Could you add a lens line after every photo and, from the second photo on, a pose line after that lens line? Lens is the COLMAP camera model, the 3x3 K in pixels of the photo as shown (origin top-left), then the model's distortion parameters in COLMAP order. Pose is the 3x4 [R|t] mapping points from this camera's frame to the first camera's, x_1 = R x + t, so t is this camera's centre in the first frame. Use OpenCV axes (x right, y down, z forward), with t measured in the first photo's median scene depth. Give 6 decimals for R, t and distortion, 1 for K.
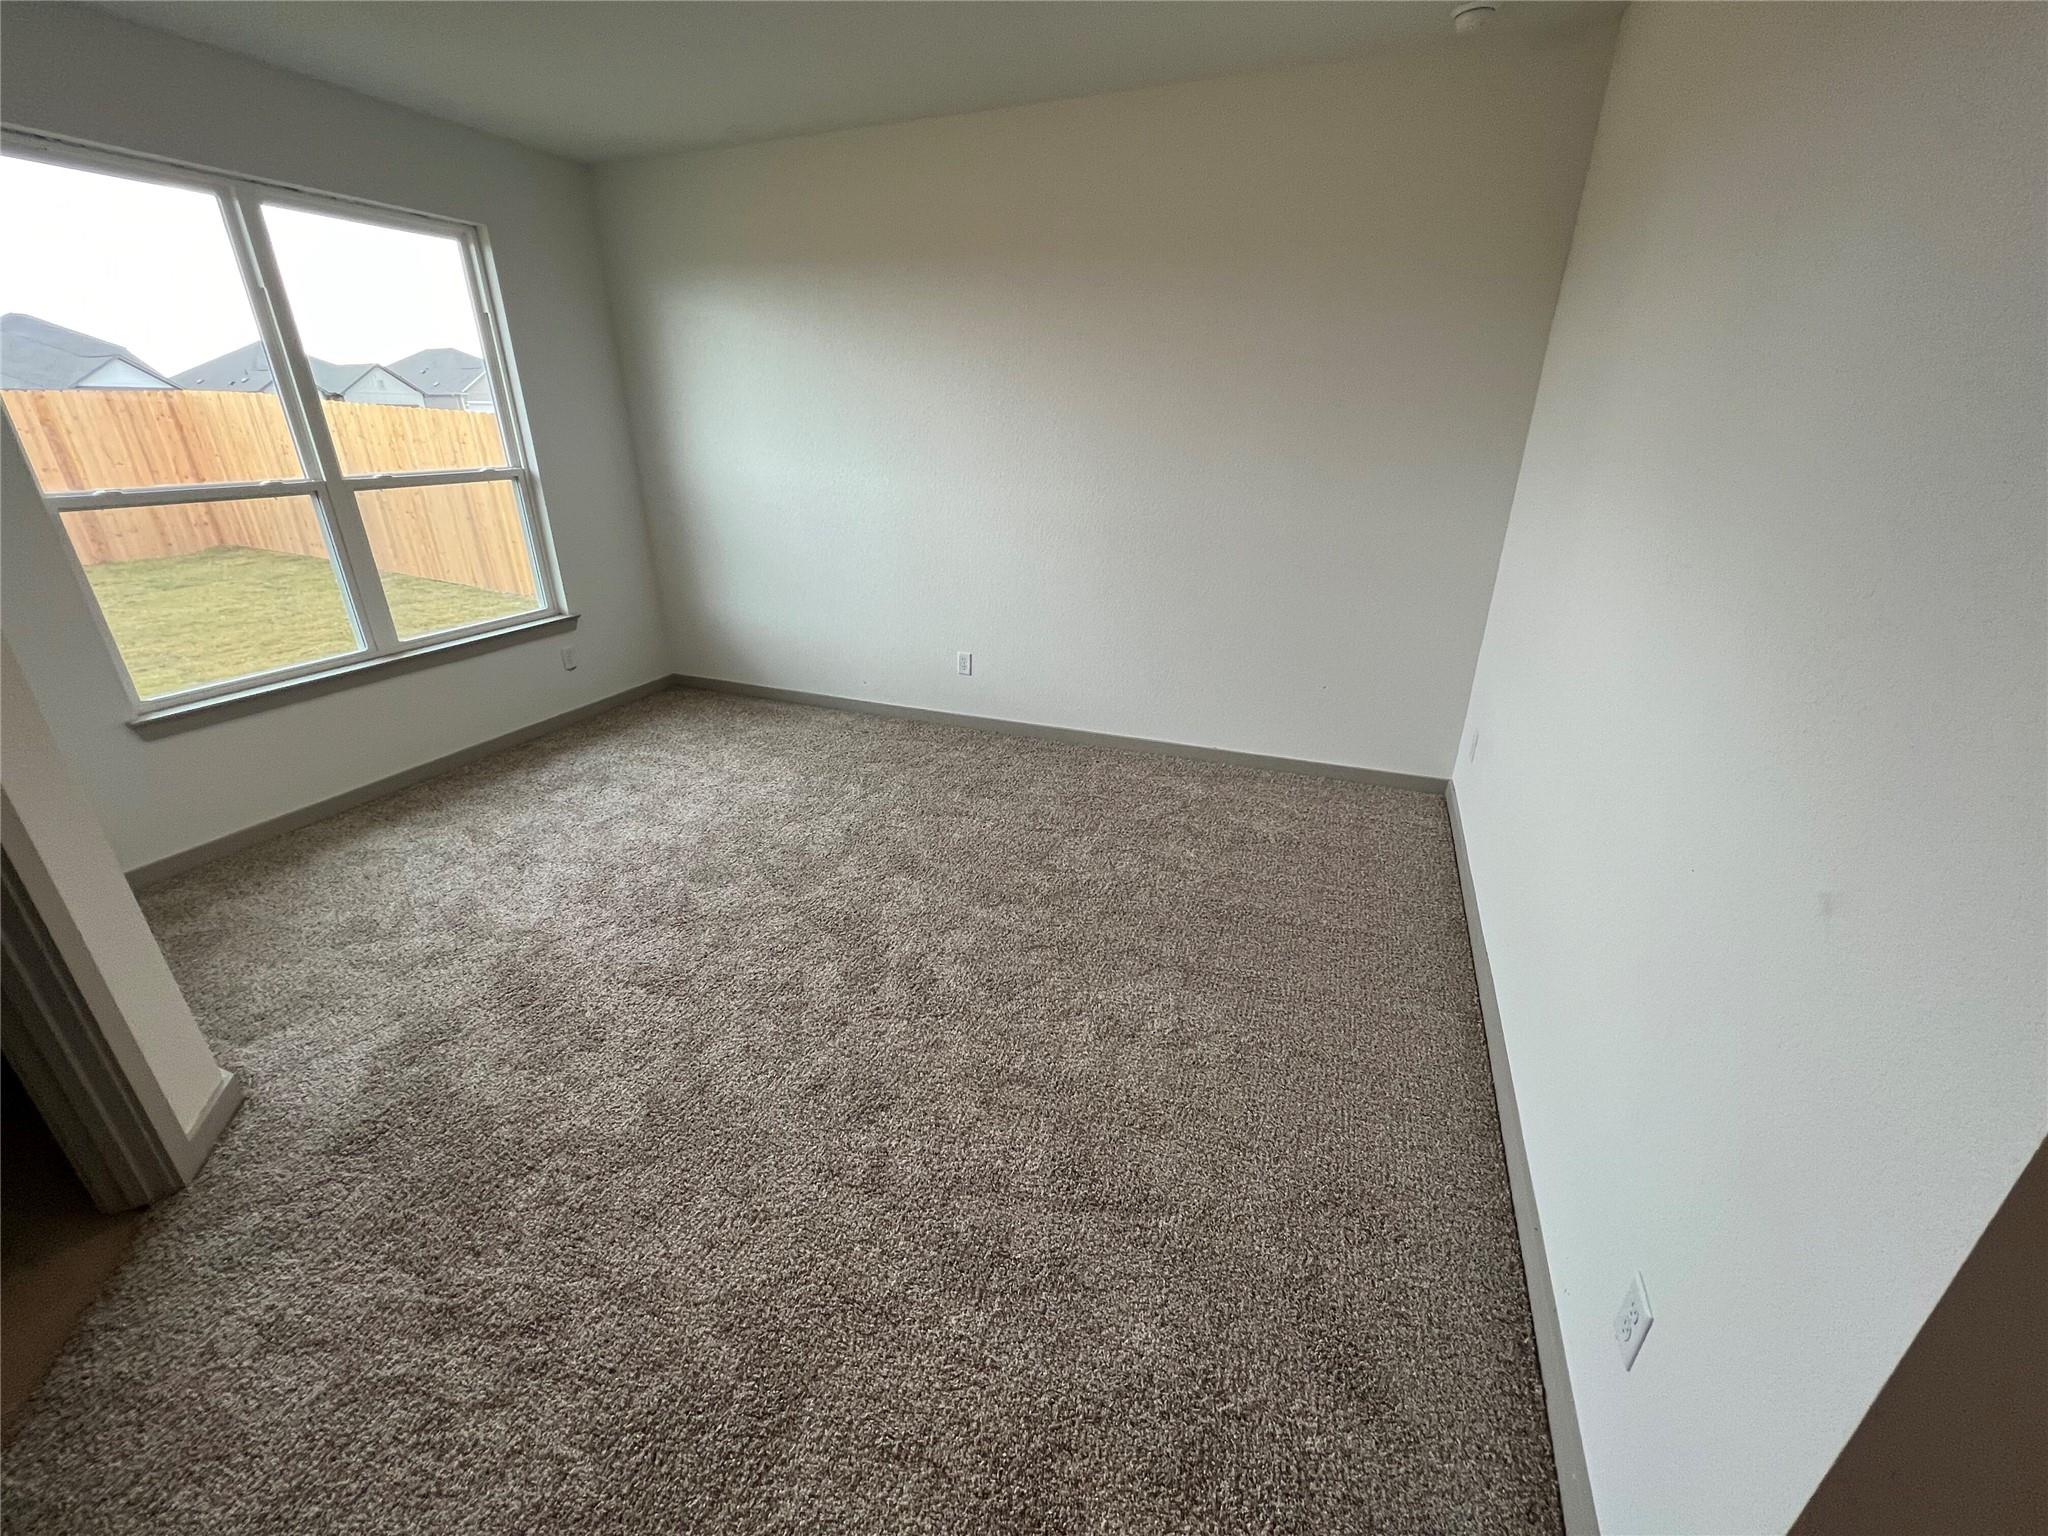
lens RADIAL K [[825.1, 0, 1025.6], [0, 825.1, 766.4], [0, 0, 1]] dist [-0.002970, 0.000452]
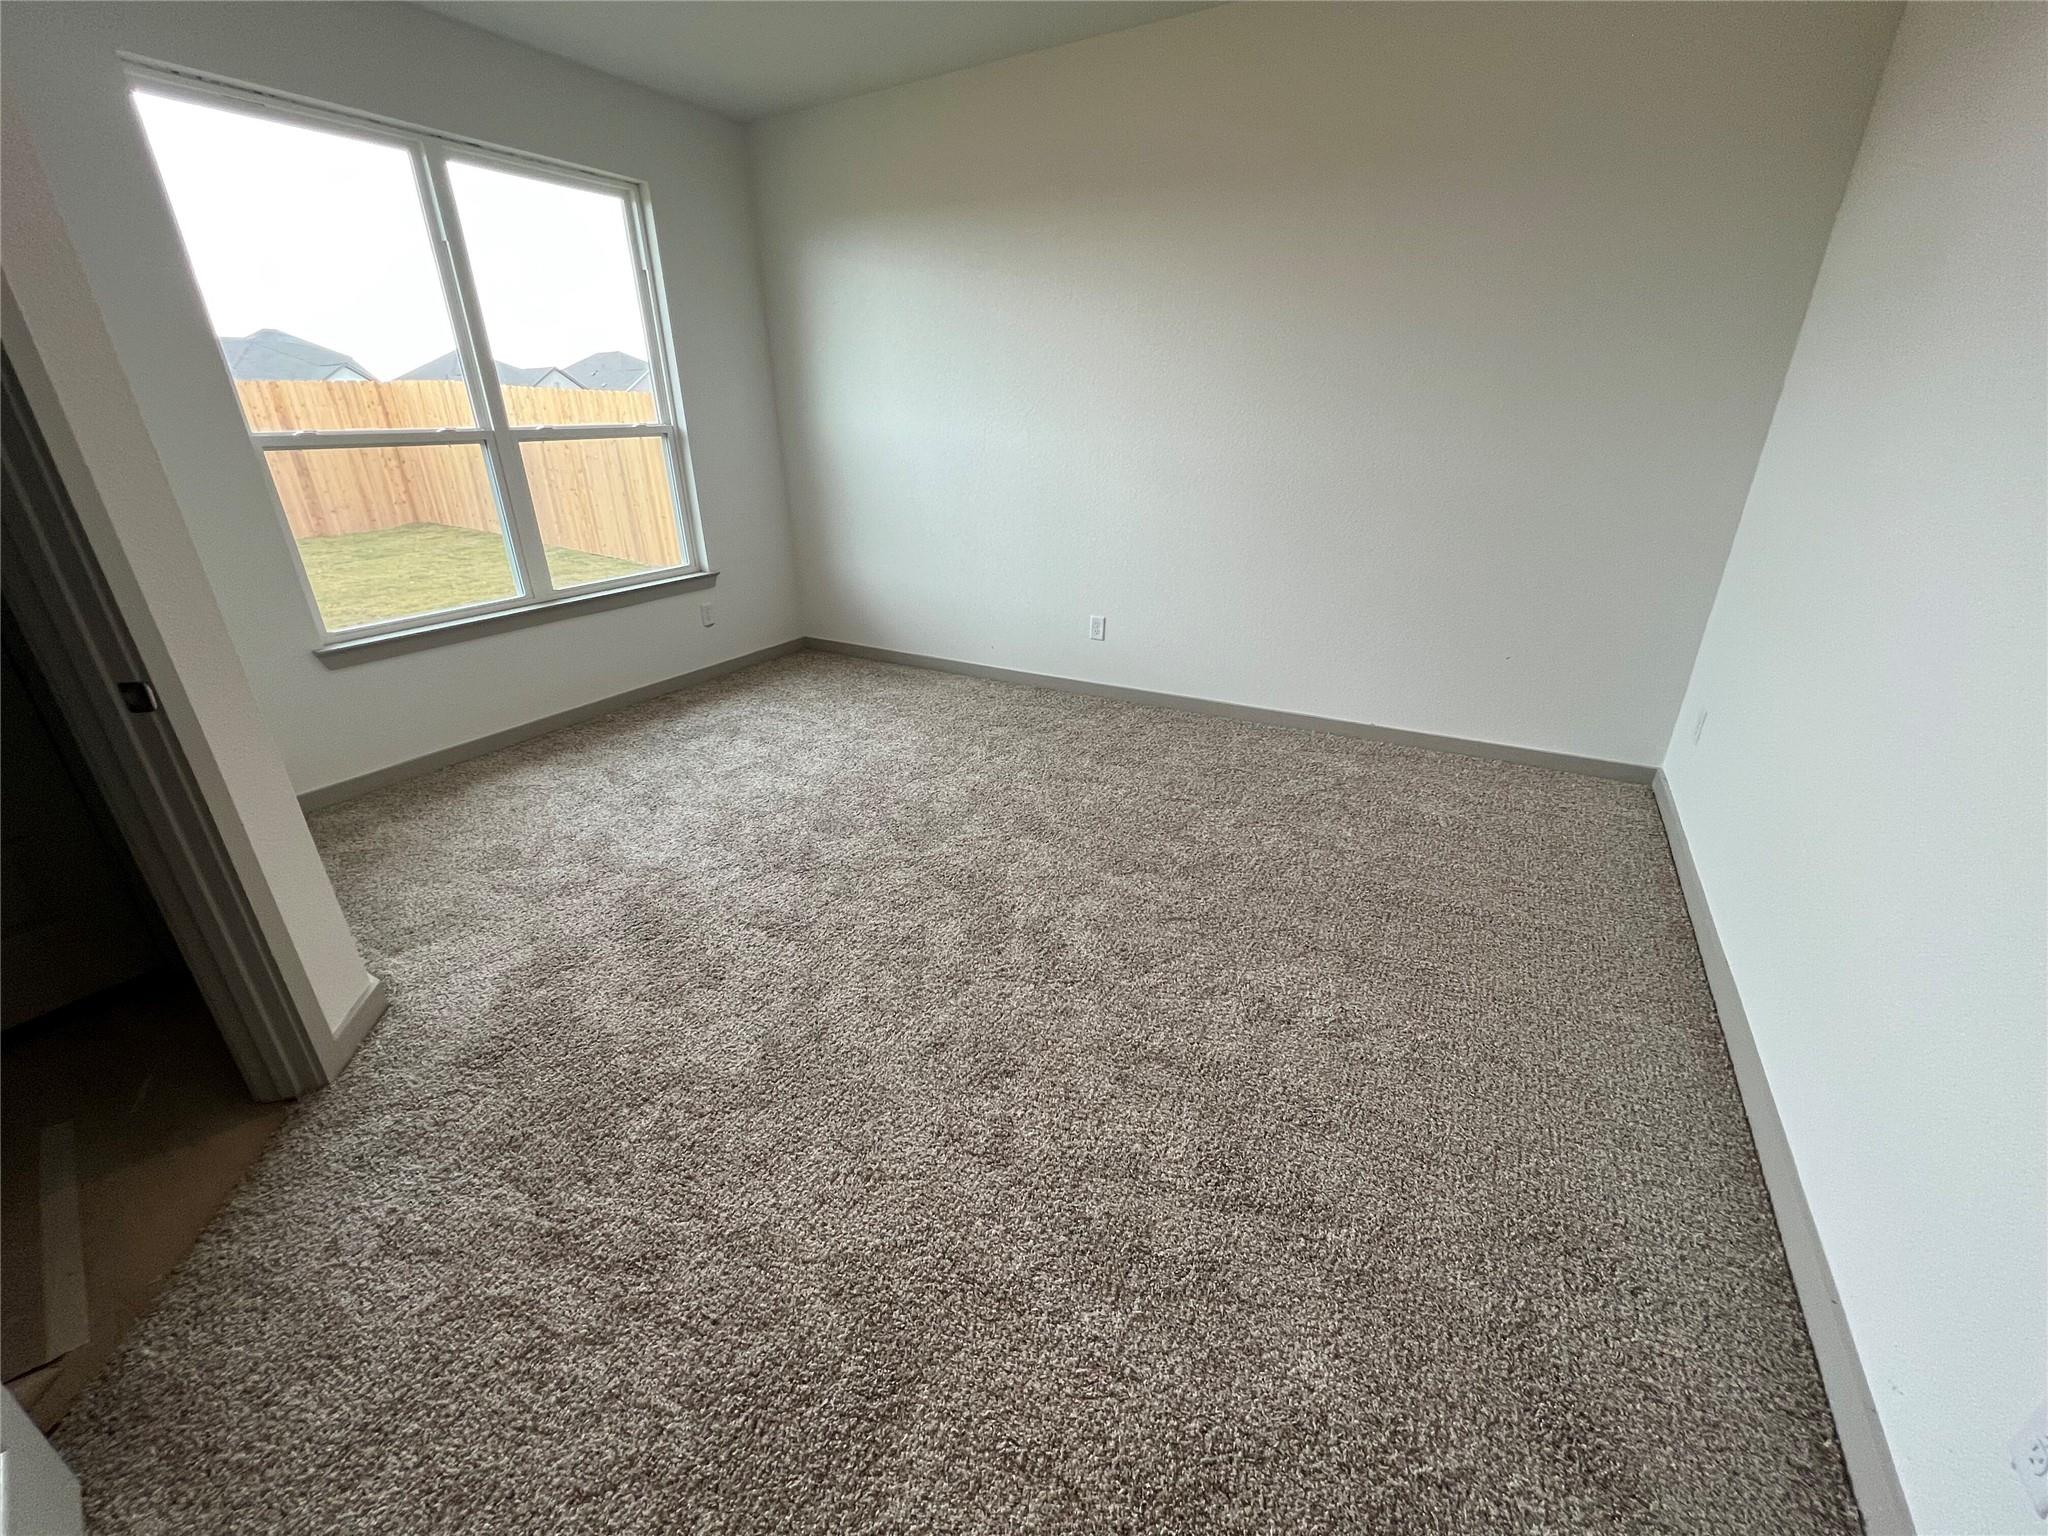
lens RADIAL K [[825.1, 0, 1023.0], [0, 825.1, 767.7], [0, 0, 1]] dist [-0.002970, 0.000452]
pose [[0.989566, 0.044563, -0.137012, -0.049557], [-0.043762, 0.999003, 0.008854, 0.071572], [0.137270, -0.002765, 0.990530, 0.106903]]
